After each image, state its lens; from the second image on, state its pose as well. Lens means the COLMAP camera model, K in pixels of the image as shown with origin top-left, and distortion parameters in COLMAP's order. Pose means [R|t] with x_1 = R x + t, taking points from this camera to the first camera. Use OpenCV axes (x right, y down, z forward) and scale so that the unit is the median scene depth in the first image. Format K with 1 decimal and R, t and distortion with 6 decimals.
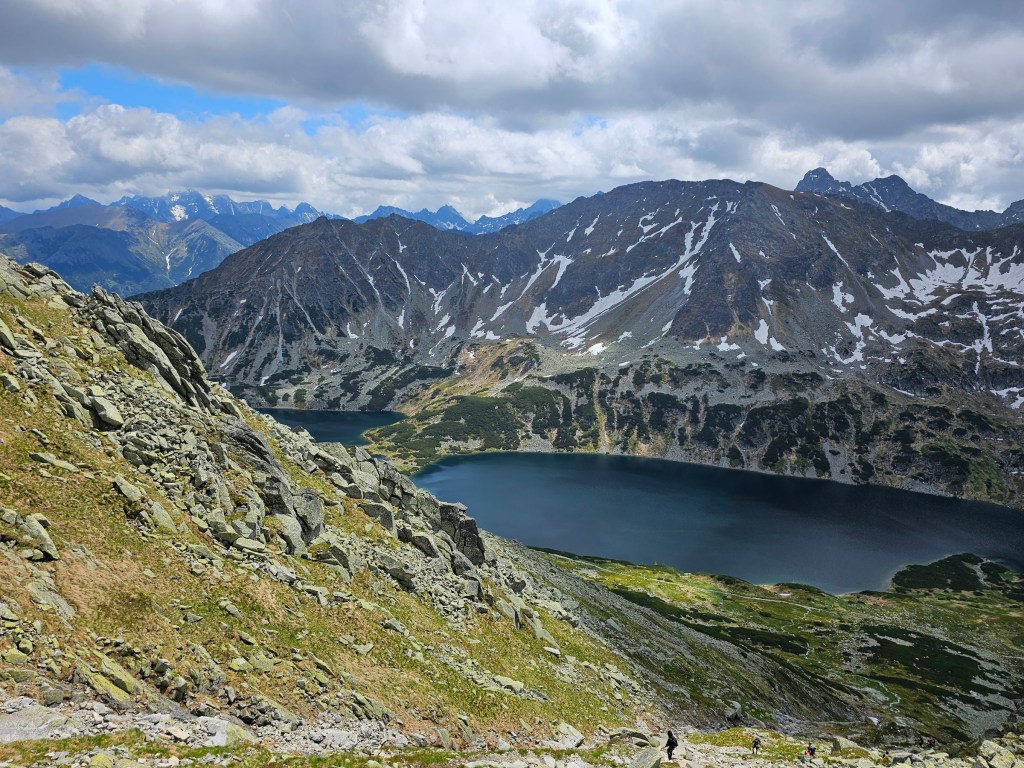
lens RADIAL K [[685.6, 0, 513.5], [0, 685.6, 383.1], [0, 0, 1]] dist [0.080233, -0.089909]
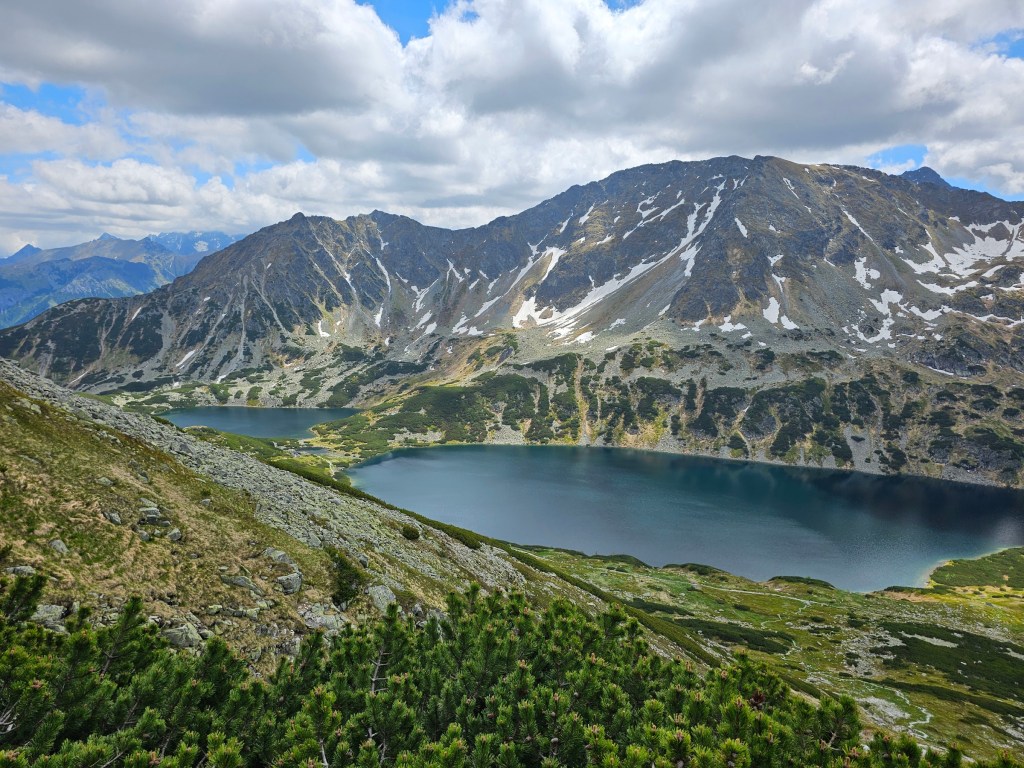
lens RADIAL K [[685.6, 0, 507.6], [0, 685.6, 395.5], [0, 0, 1]] dist [0.080233, -0.089909]
pose [[0.998677, -0.014210, -0.049418, 0.067361], [0.012527, 0.999336, -0.034204, 0.057335], [0.049872, 0.033540, 0.998192, 0.114708]]
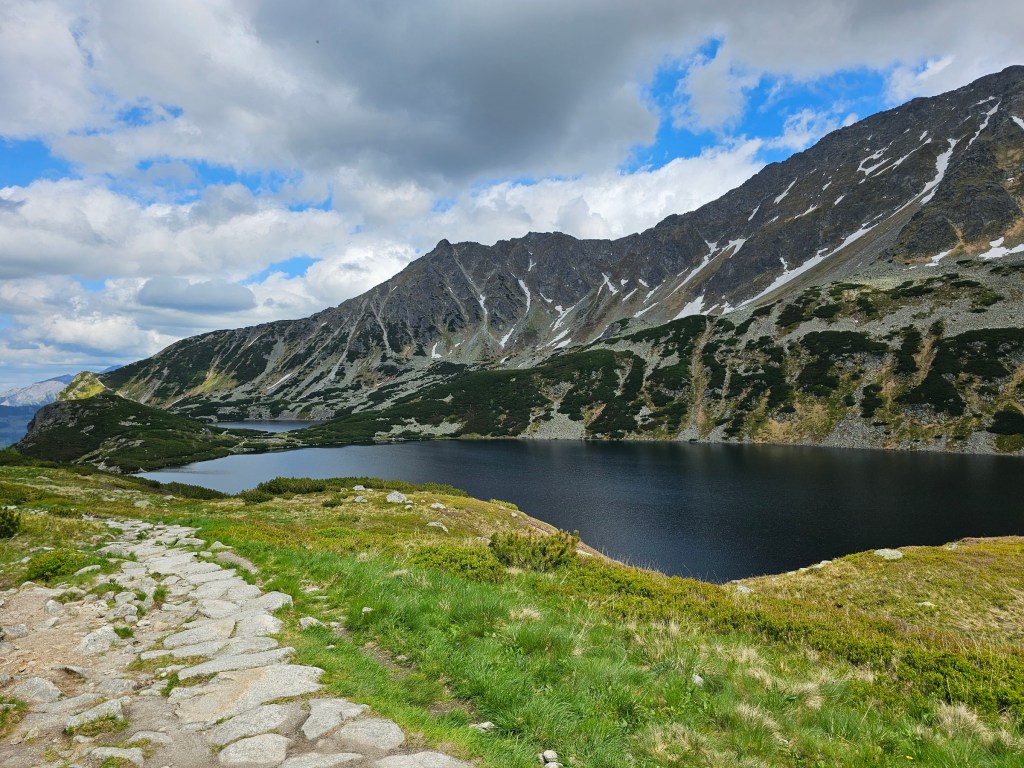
lens RADIAL K [[685.6, 0, 517.9], [0, 685.6, 387.3], [0, 0, 1]] dist [0.080233, -0.089909]
pose [[0.913571, -0.051575, -0.403395, 0.185628], [-0.034993, 0.978277, -0.204325, 0.141210], [0.405170, 0.200782, 0.891921, 0.439601]]
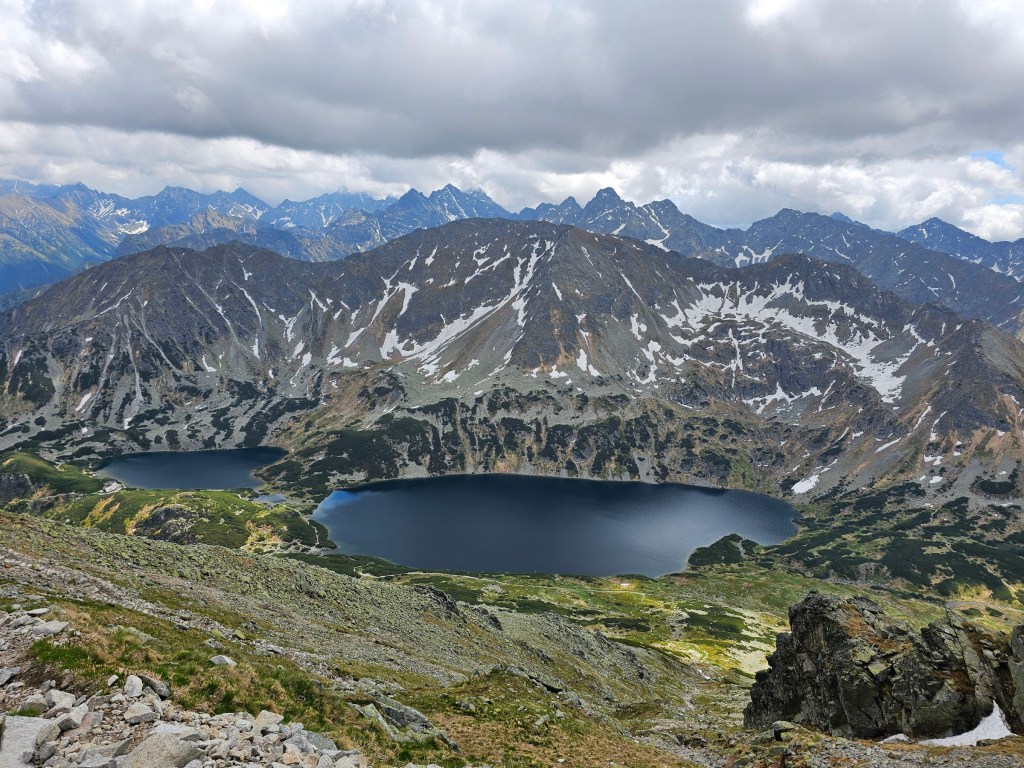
lens RADIAL K [[685.6, 0, 511.2], [0, 685.6, 375.9], [0, 0, 1]] dist [0.080233, -0.089909]
pose [[0.960459, -0.047850, 0.274278, -0.102714], [0.039751, 0.998596, 0.035012, -0.091704], [-0.275568, -0.022725, 0.961013, -0.150086]]
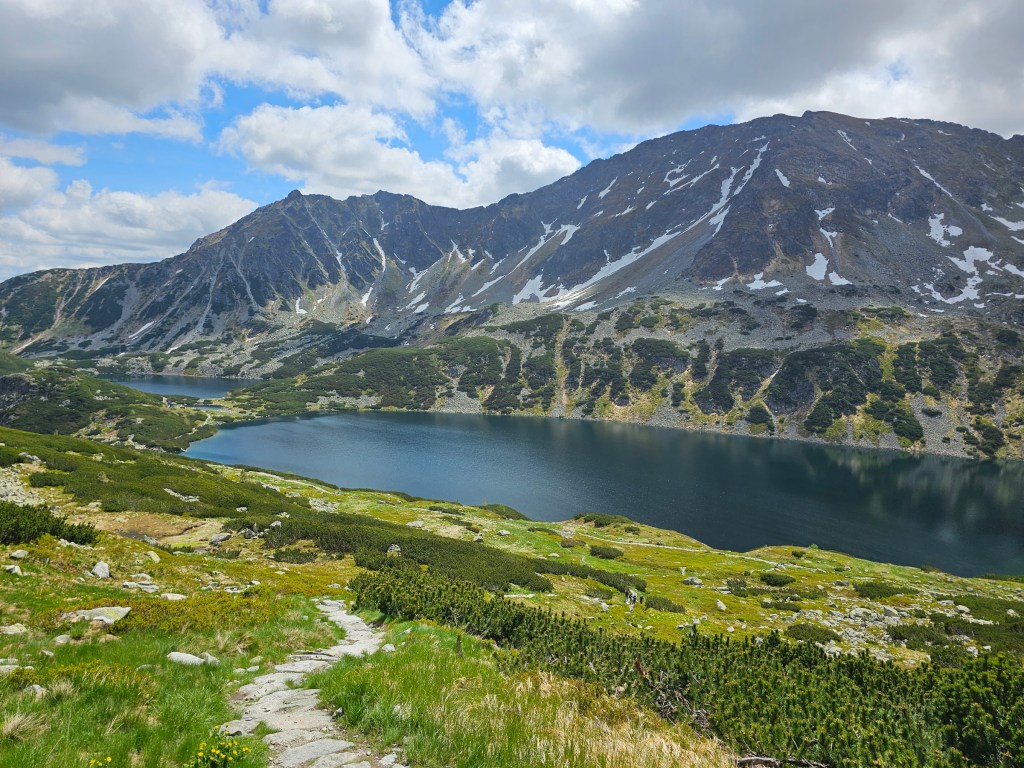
lens RADIAL K [[685.6, 0, 501.4], [0, 685.6, 381.6], [0, 0, 1]] dist [0.080233, -0.089909]
pose [[0.988982, 0.007733, -0.147831, 0.149415], [-0.024659, 0.993287, -0.113013, 0.121343], [0.145965, 0.115413, 0.982535, 0.286498]]
